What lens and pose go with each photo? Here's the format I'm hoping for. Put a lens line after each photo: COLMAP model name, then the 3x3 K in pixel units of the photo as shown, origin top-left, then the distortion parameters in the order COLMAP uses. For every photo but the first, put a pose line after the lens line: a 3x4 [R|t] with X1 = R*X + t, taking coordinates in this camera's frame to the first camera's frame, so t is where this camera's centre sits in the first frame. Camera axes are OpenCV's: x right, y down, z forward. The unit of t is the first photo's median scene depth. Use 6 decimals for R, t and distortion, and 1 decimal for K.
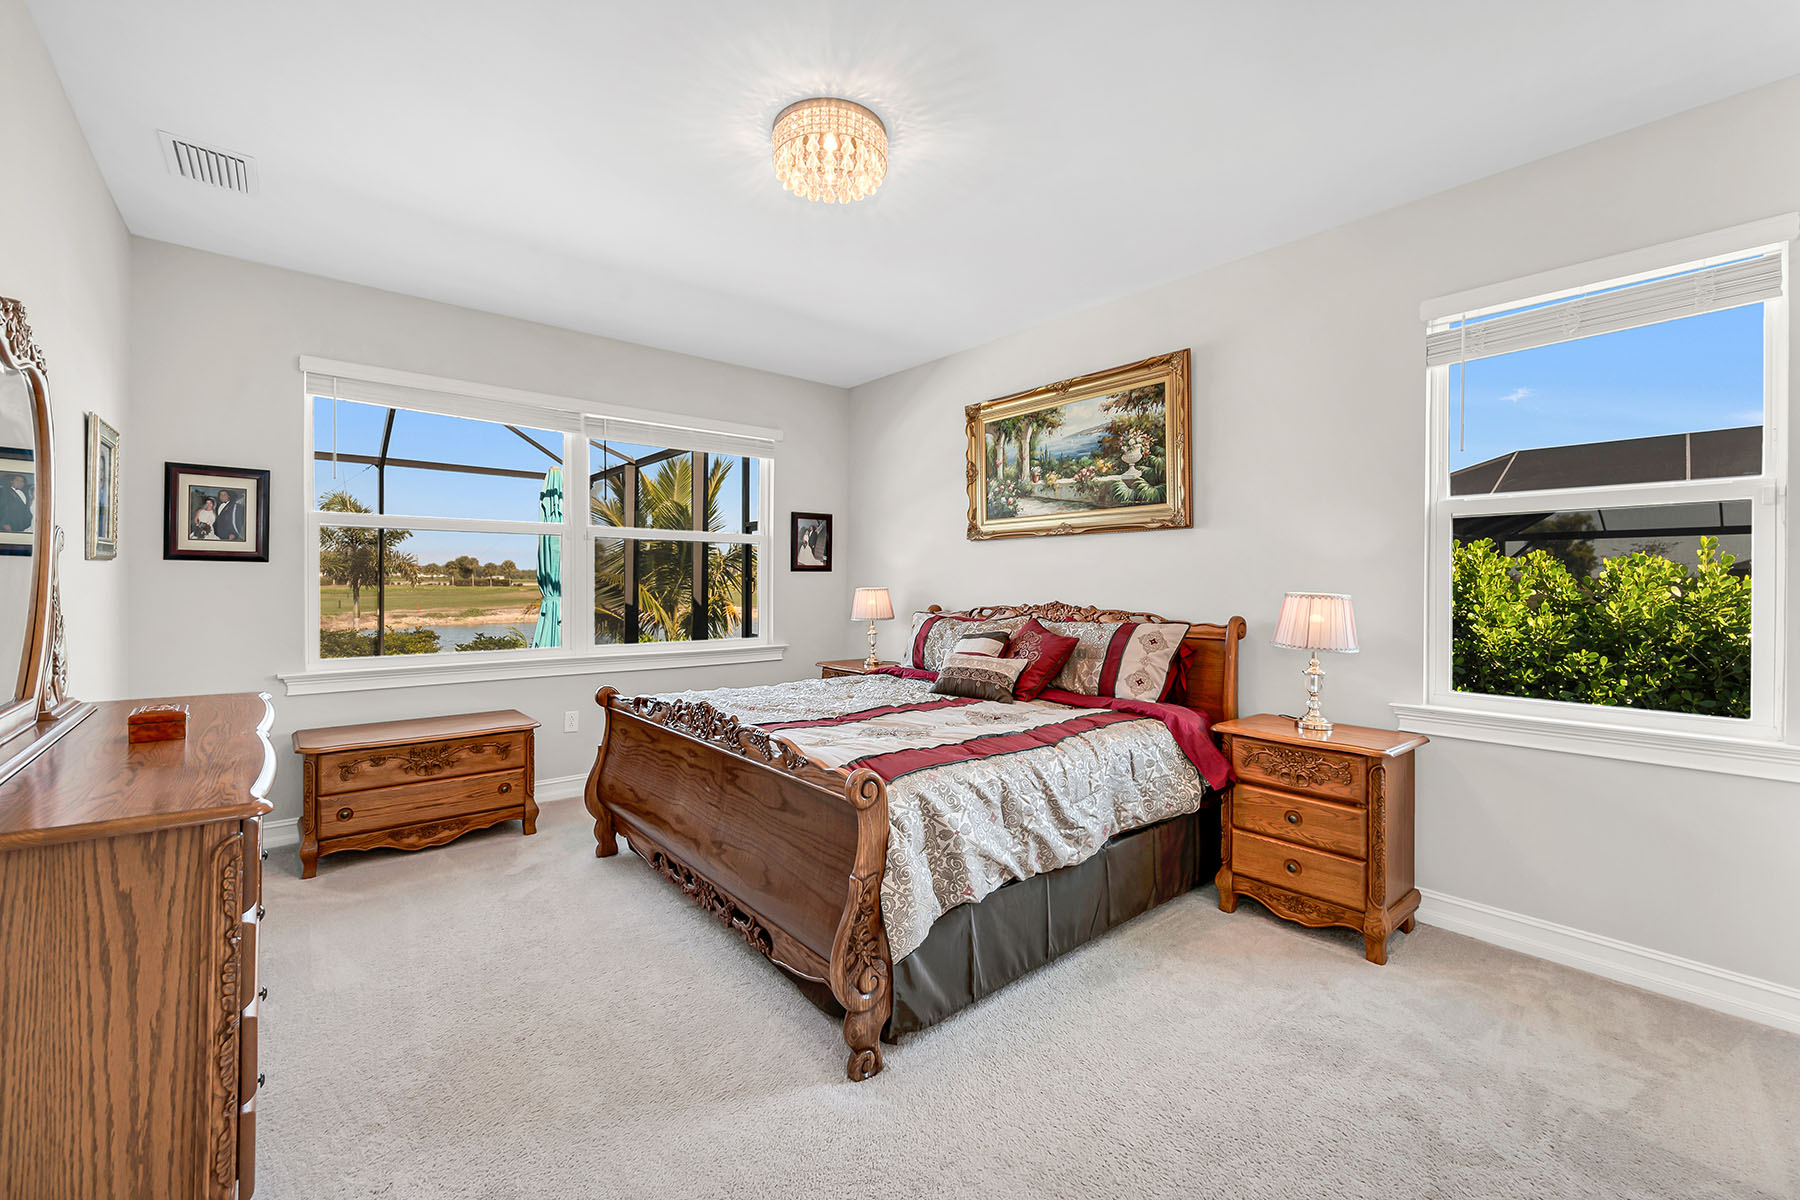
lens RADIAL K [[762.2, 0, 917.0], [0, 762.2, 565.9], [0, 0, 1]] dist [0.040209, 0.000321]
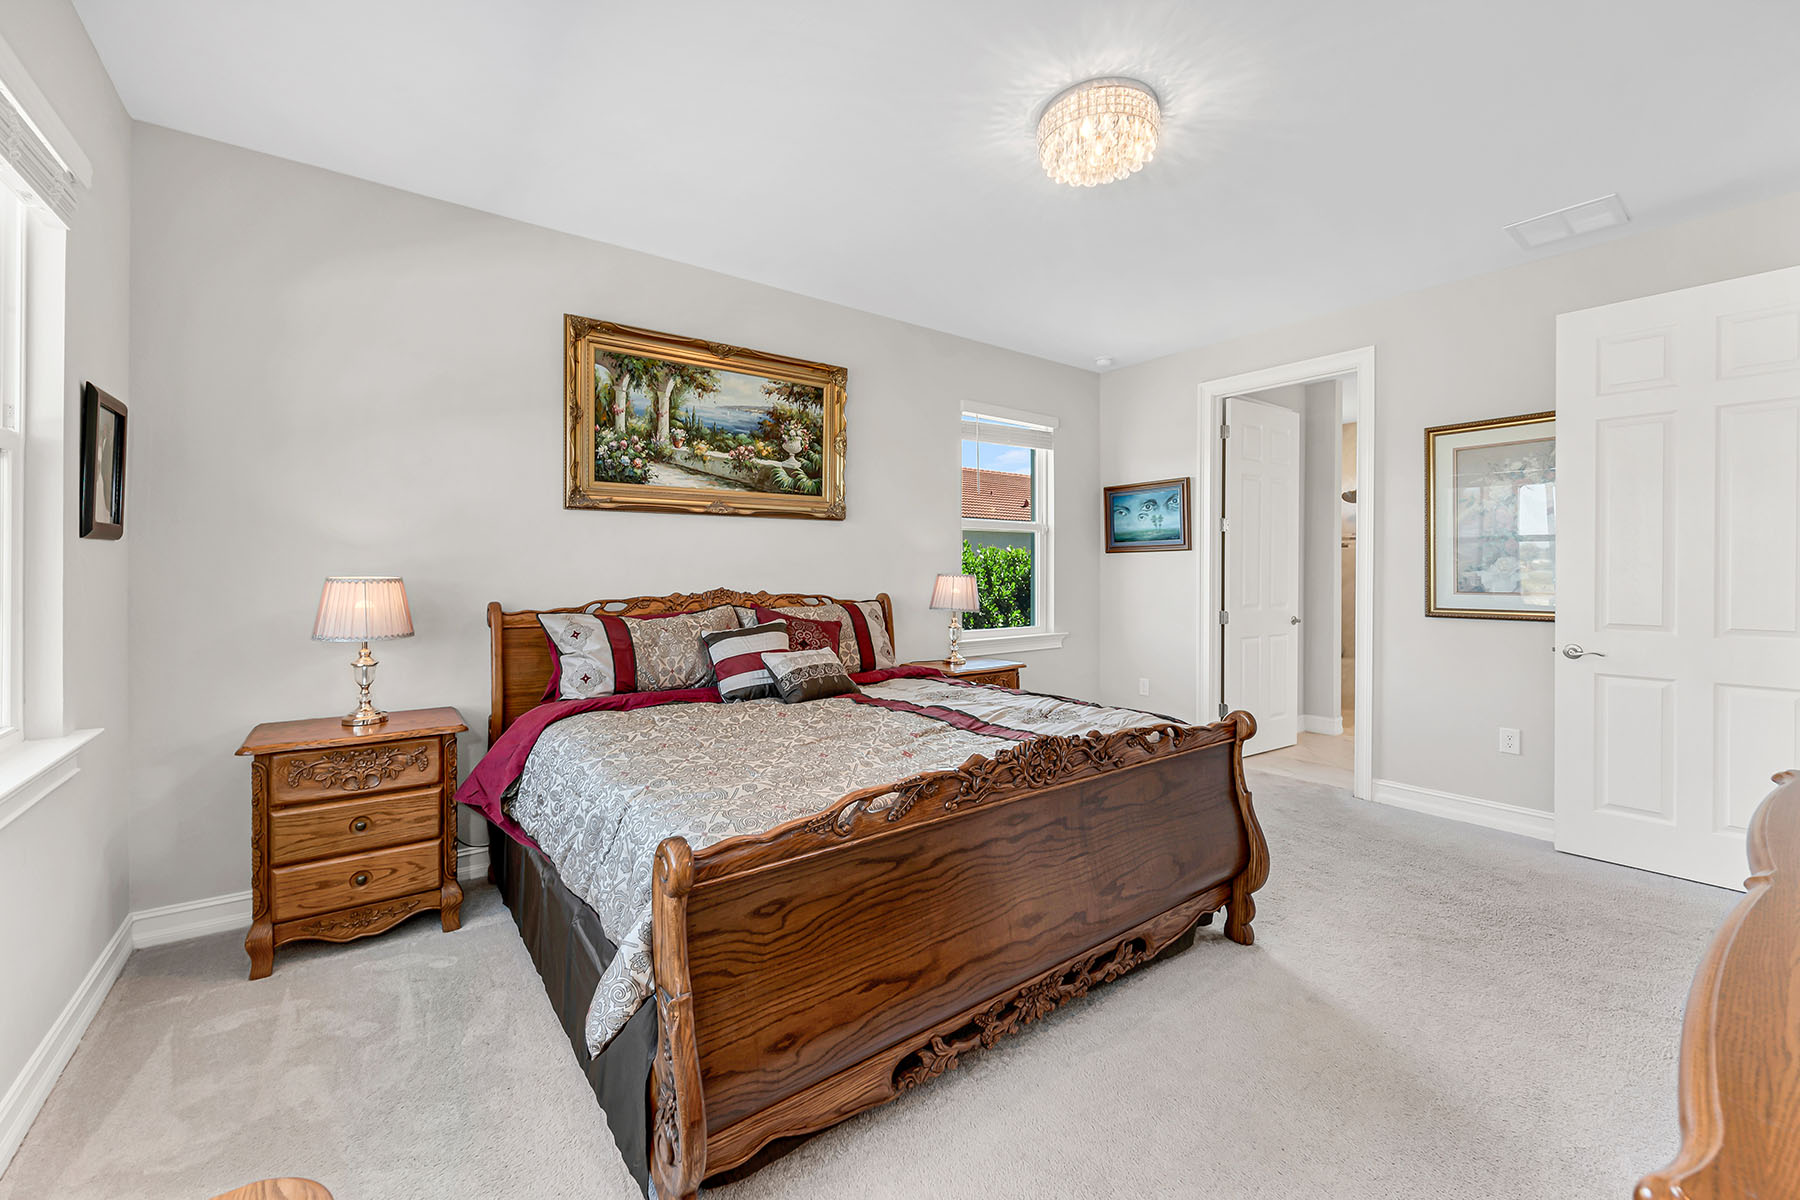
lens RADIAL K [[728.4, 0, 881.6], [0, 728.4, 563.4], [0, 0, 1]] dist [-0.002145, -0.000645]
pose [[0.067405, -0.001047, 0.997725, -0.663973], [-0.029325, 0.999565, 0.003030, 0.009738], [-0.997295, -0.029463, 0.067345, 0.755423]]
